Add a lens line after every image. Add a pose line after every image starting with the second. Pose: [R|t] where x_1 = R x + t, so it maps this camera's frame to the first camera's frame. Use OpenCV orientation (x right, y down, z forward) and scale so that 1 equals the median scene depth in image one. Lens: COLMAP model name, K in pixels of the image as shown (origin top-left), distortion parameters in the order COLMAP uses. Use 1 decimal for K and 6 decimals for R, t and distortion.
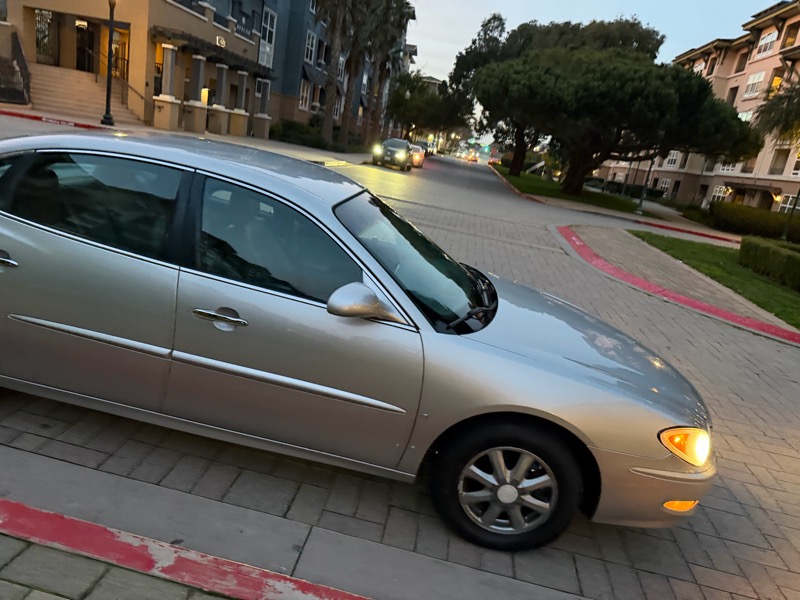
lens RADIAL K [[560.4, 0, 404.1], [0, 560.4, 300.4], [0, 0, 1]] dist [0.042975, -0.057673]
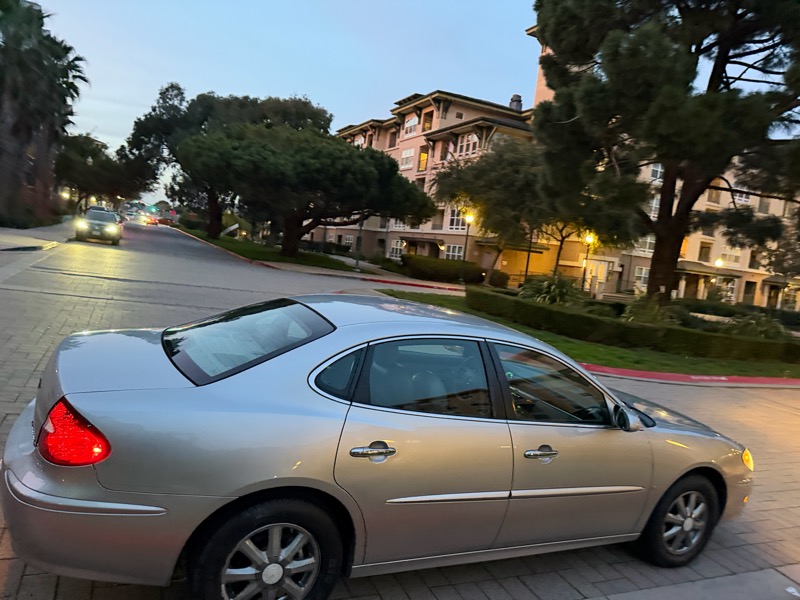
lens RADIAL K [[557.1, 0, 395.3], [0, 557.1, 300.6], [0, 0, 1]] dist [0.040970, -0.053040]
pose [[0.852669, -0.113961, 0.509872, -0.097255], [0.162675, 0.985318, -0.051818, -0.023991], [-0.496481, 0.127127, 0.858688, 0.003177]]
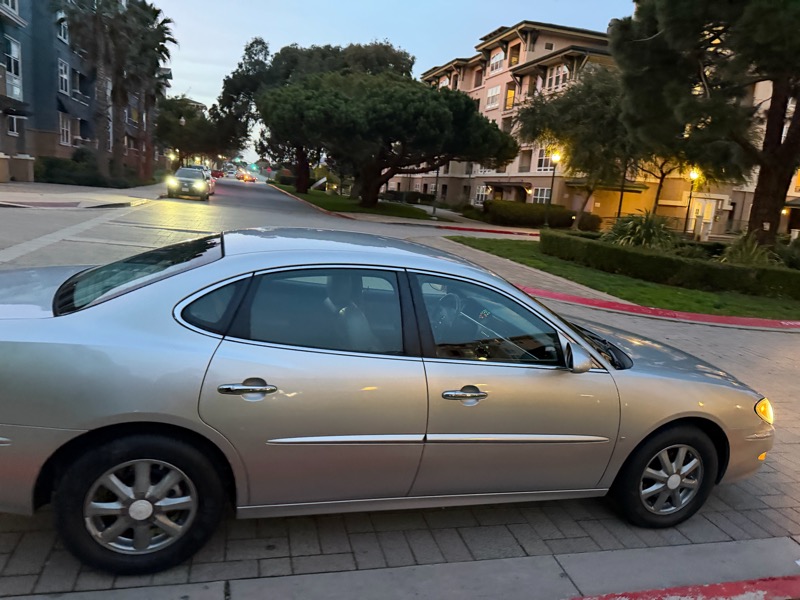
lens RADIAL K [[557.1, 0, 395.3], [0, 557.1, 300.6], [0, 0, 1]] dist [0.040970, -0.053040]
pose [[0.923374, -0.165872, 0.346219, -0.065014], [0.174333, 0.984663, 0.006797, -0.015281], [-0.342036, 0.054082, 0.938129, -0.000488]]
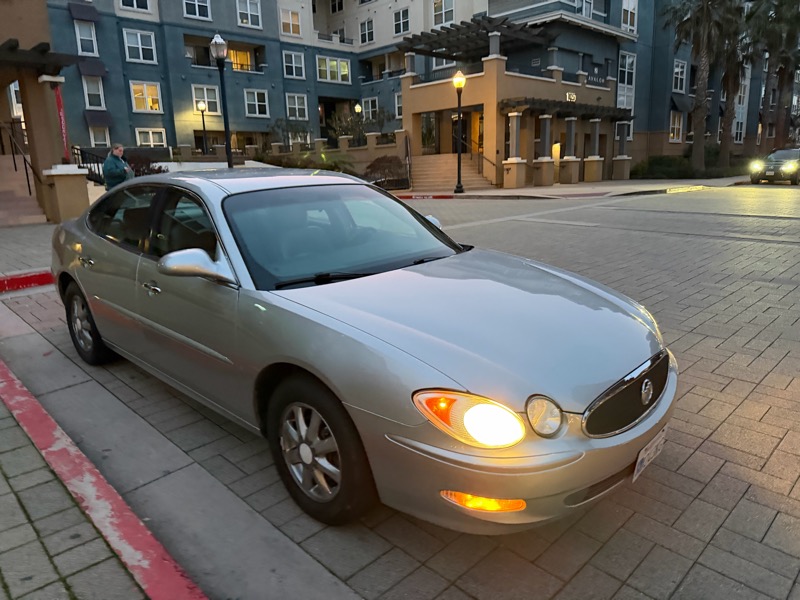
lens RADIAL K [[560.4, 0, 404.1], [0, 560.4, 300.4], [0, 0, 1]] dist [0.042975, -0.057673]
pose [[0.770380, -0.052940, -0.635383, 0.078452], [-0.007120, 0.995770, -0.091600, 0.014249], [0.637545, 0.075091, 0.766745, 0.029306]]
